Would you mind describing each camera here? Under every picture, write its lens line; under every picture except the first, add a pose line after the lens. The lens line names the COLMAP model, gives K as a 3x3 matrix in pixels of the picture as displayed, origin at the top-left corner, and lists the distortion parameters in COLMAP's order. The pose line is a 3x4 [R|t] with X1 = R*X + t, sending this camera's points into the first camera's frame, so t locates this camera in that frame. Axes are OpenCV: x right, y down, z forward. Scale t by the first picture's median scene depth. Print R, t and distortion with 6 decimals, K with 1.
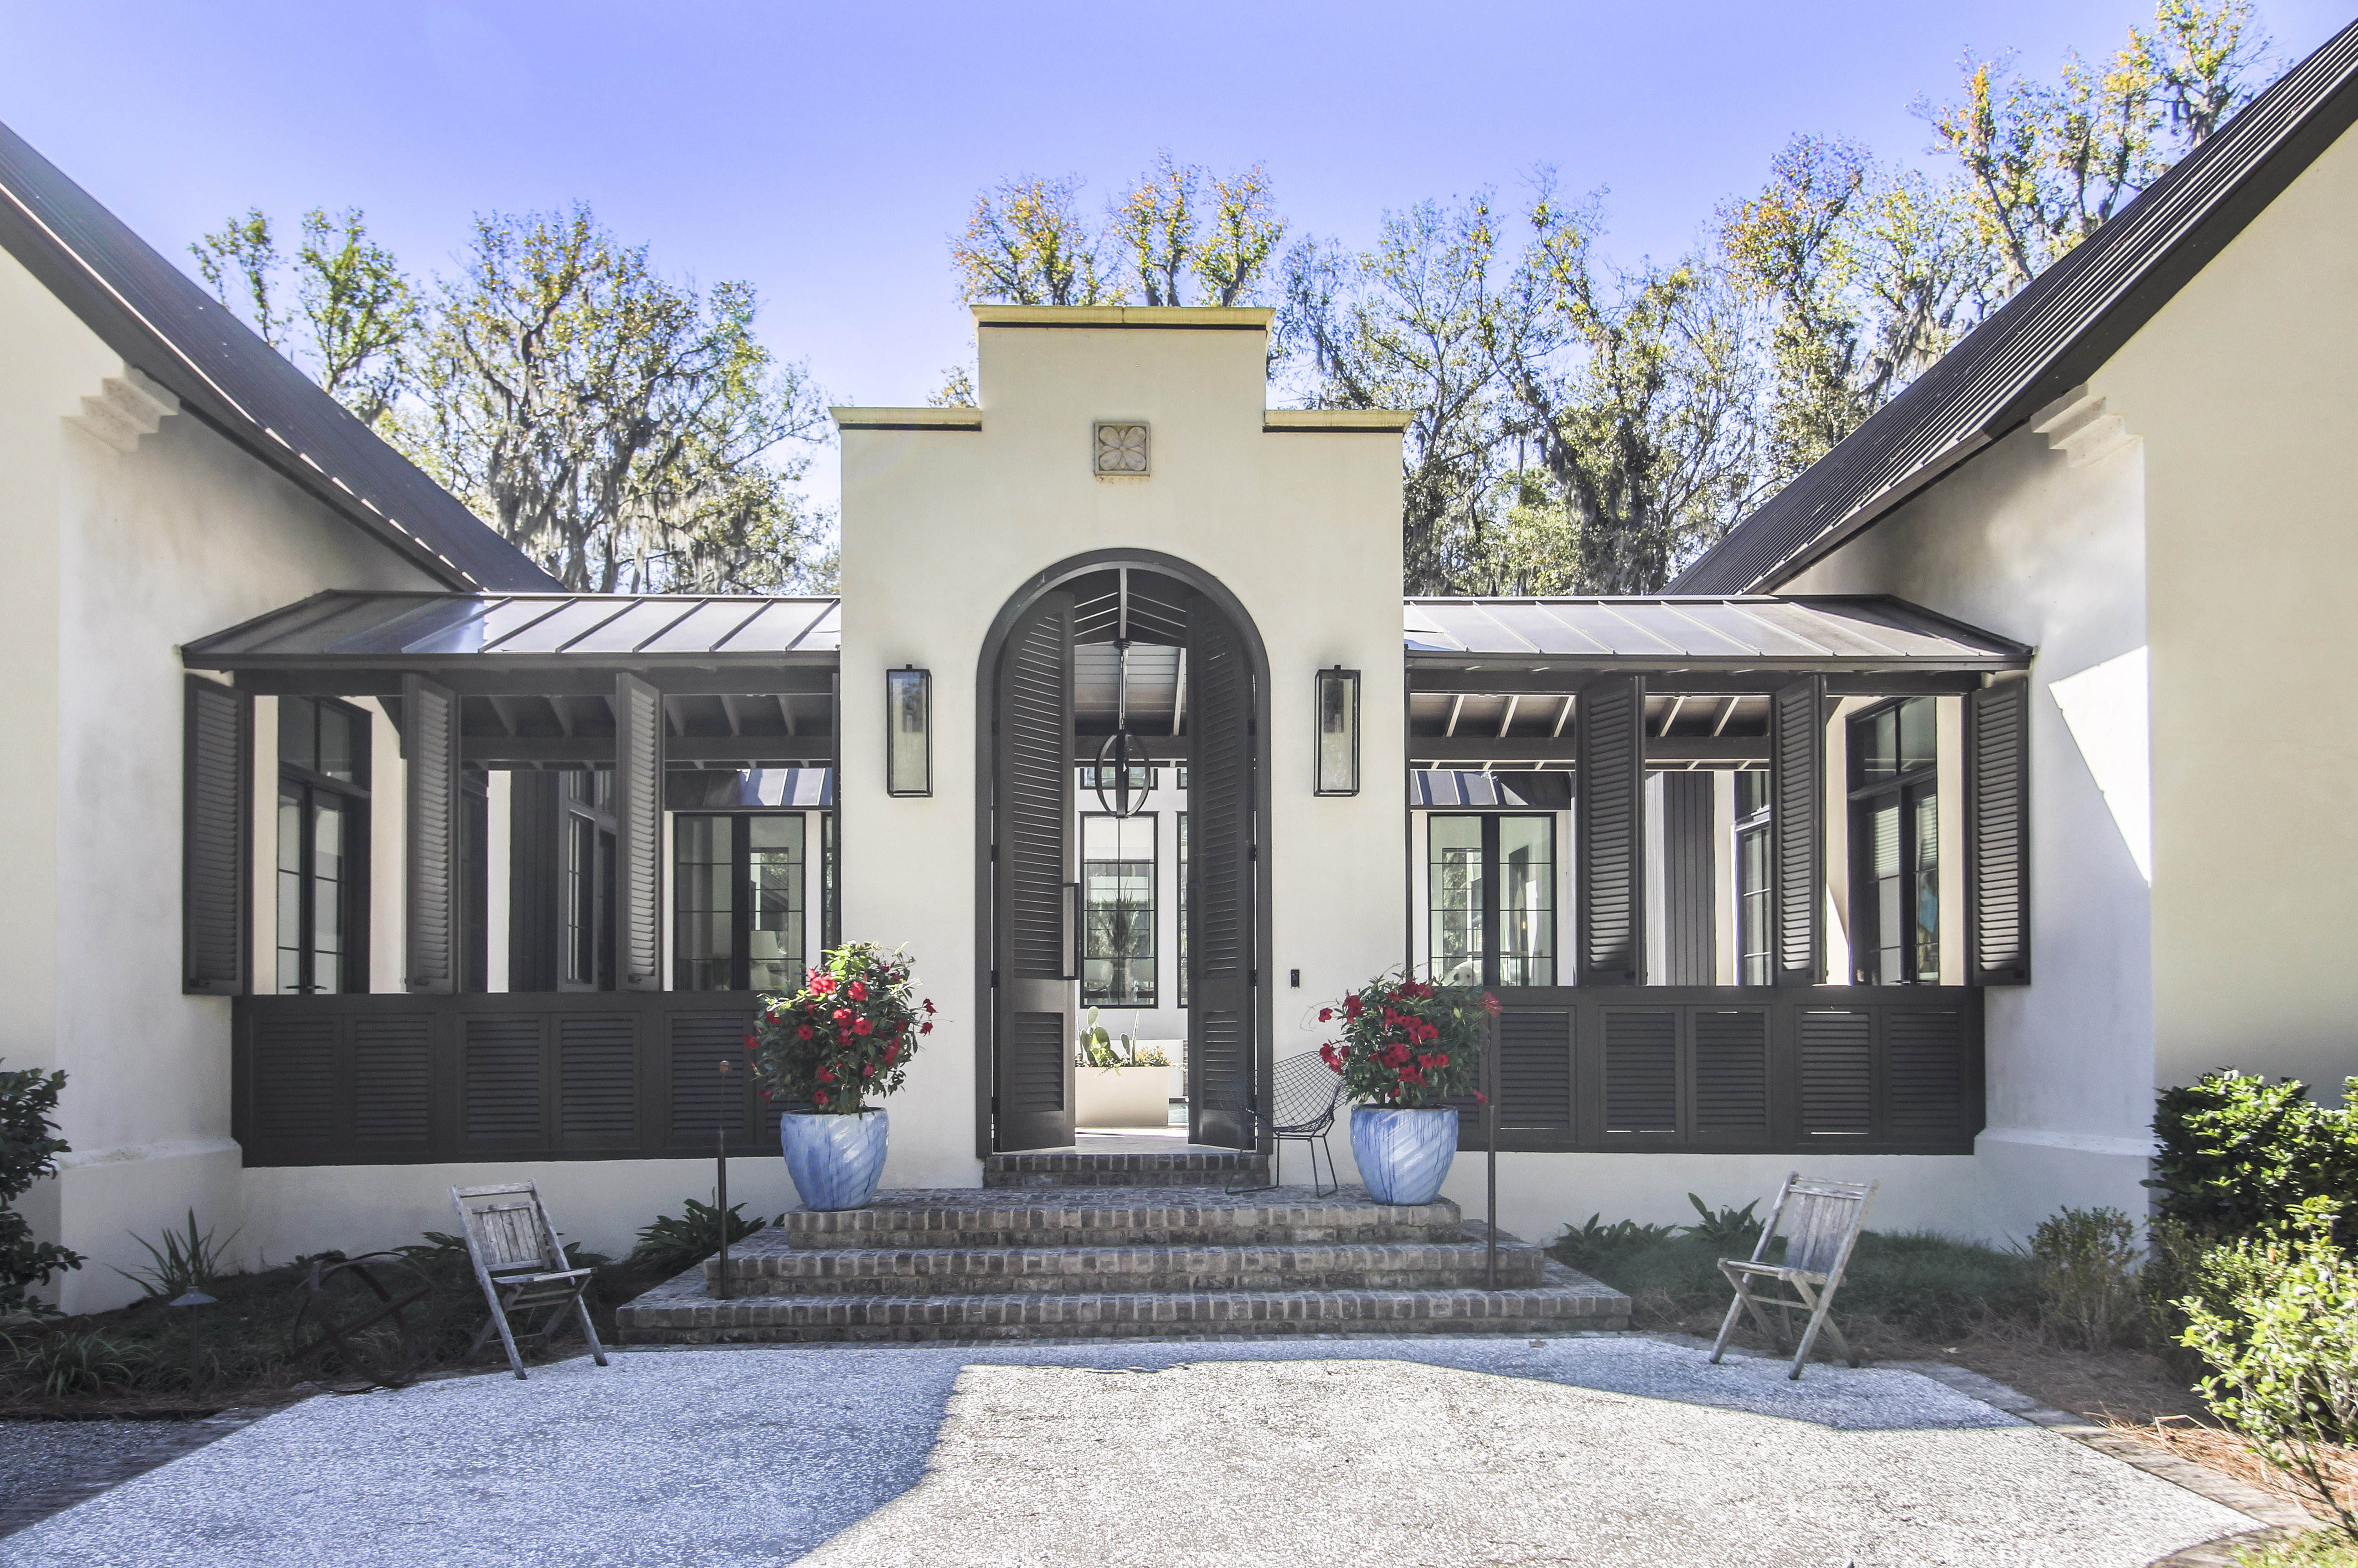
lens RADIAL K [[1724.3, 0, 1189.1], [0, 1724.3, 1054.8], [0, 0, 1]] dist [0.006026, -0.000285]
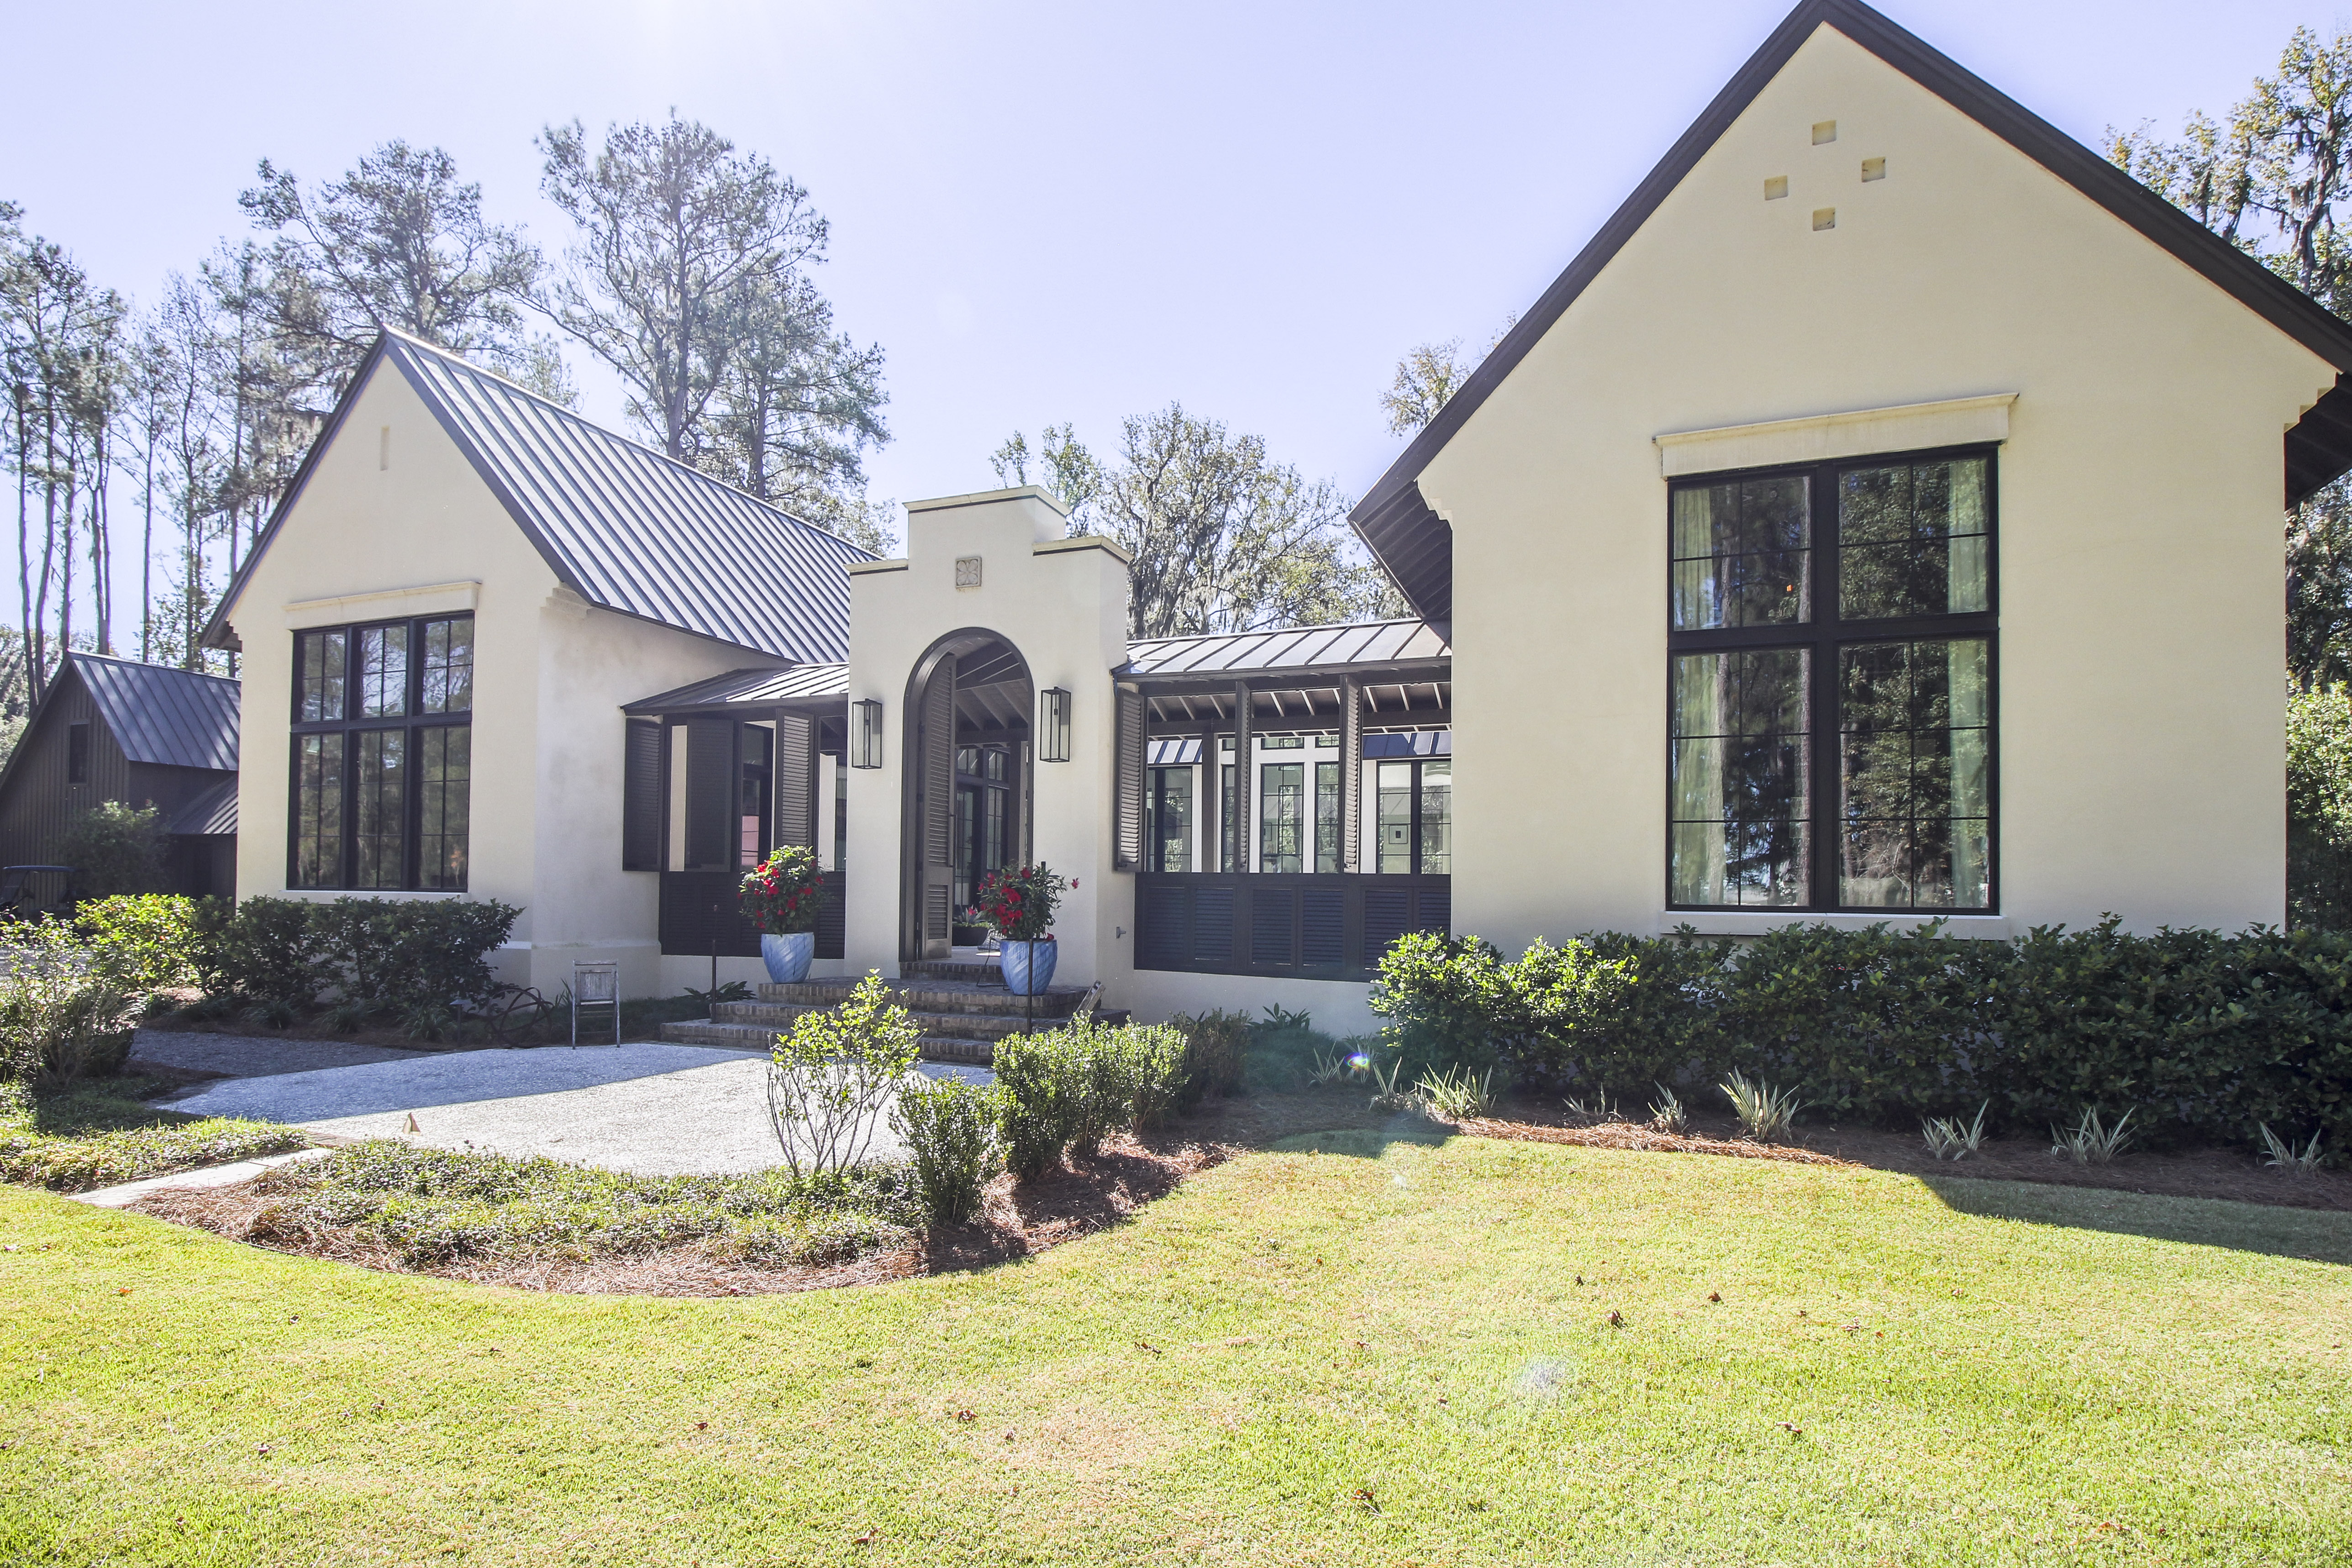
lens RADIAL K [[1147.1, 0, 1290.9], [0, 1147.1, 943.7], [0, 0, 1]] dist [-0.004591, -0.000338]
pose [[0.924270, 0.032640, -0.380343, 0.672577], [-0.023385, 0.999308, 0.028930, -0.005518], [0.381024, -0.017844, 0.924393, 0.012577]]
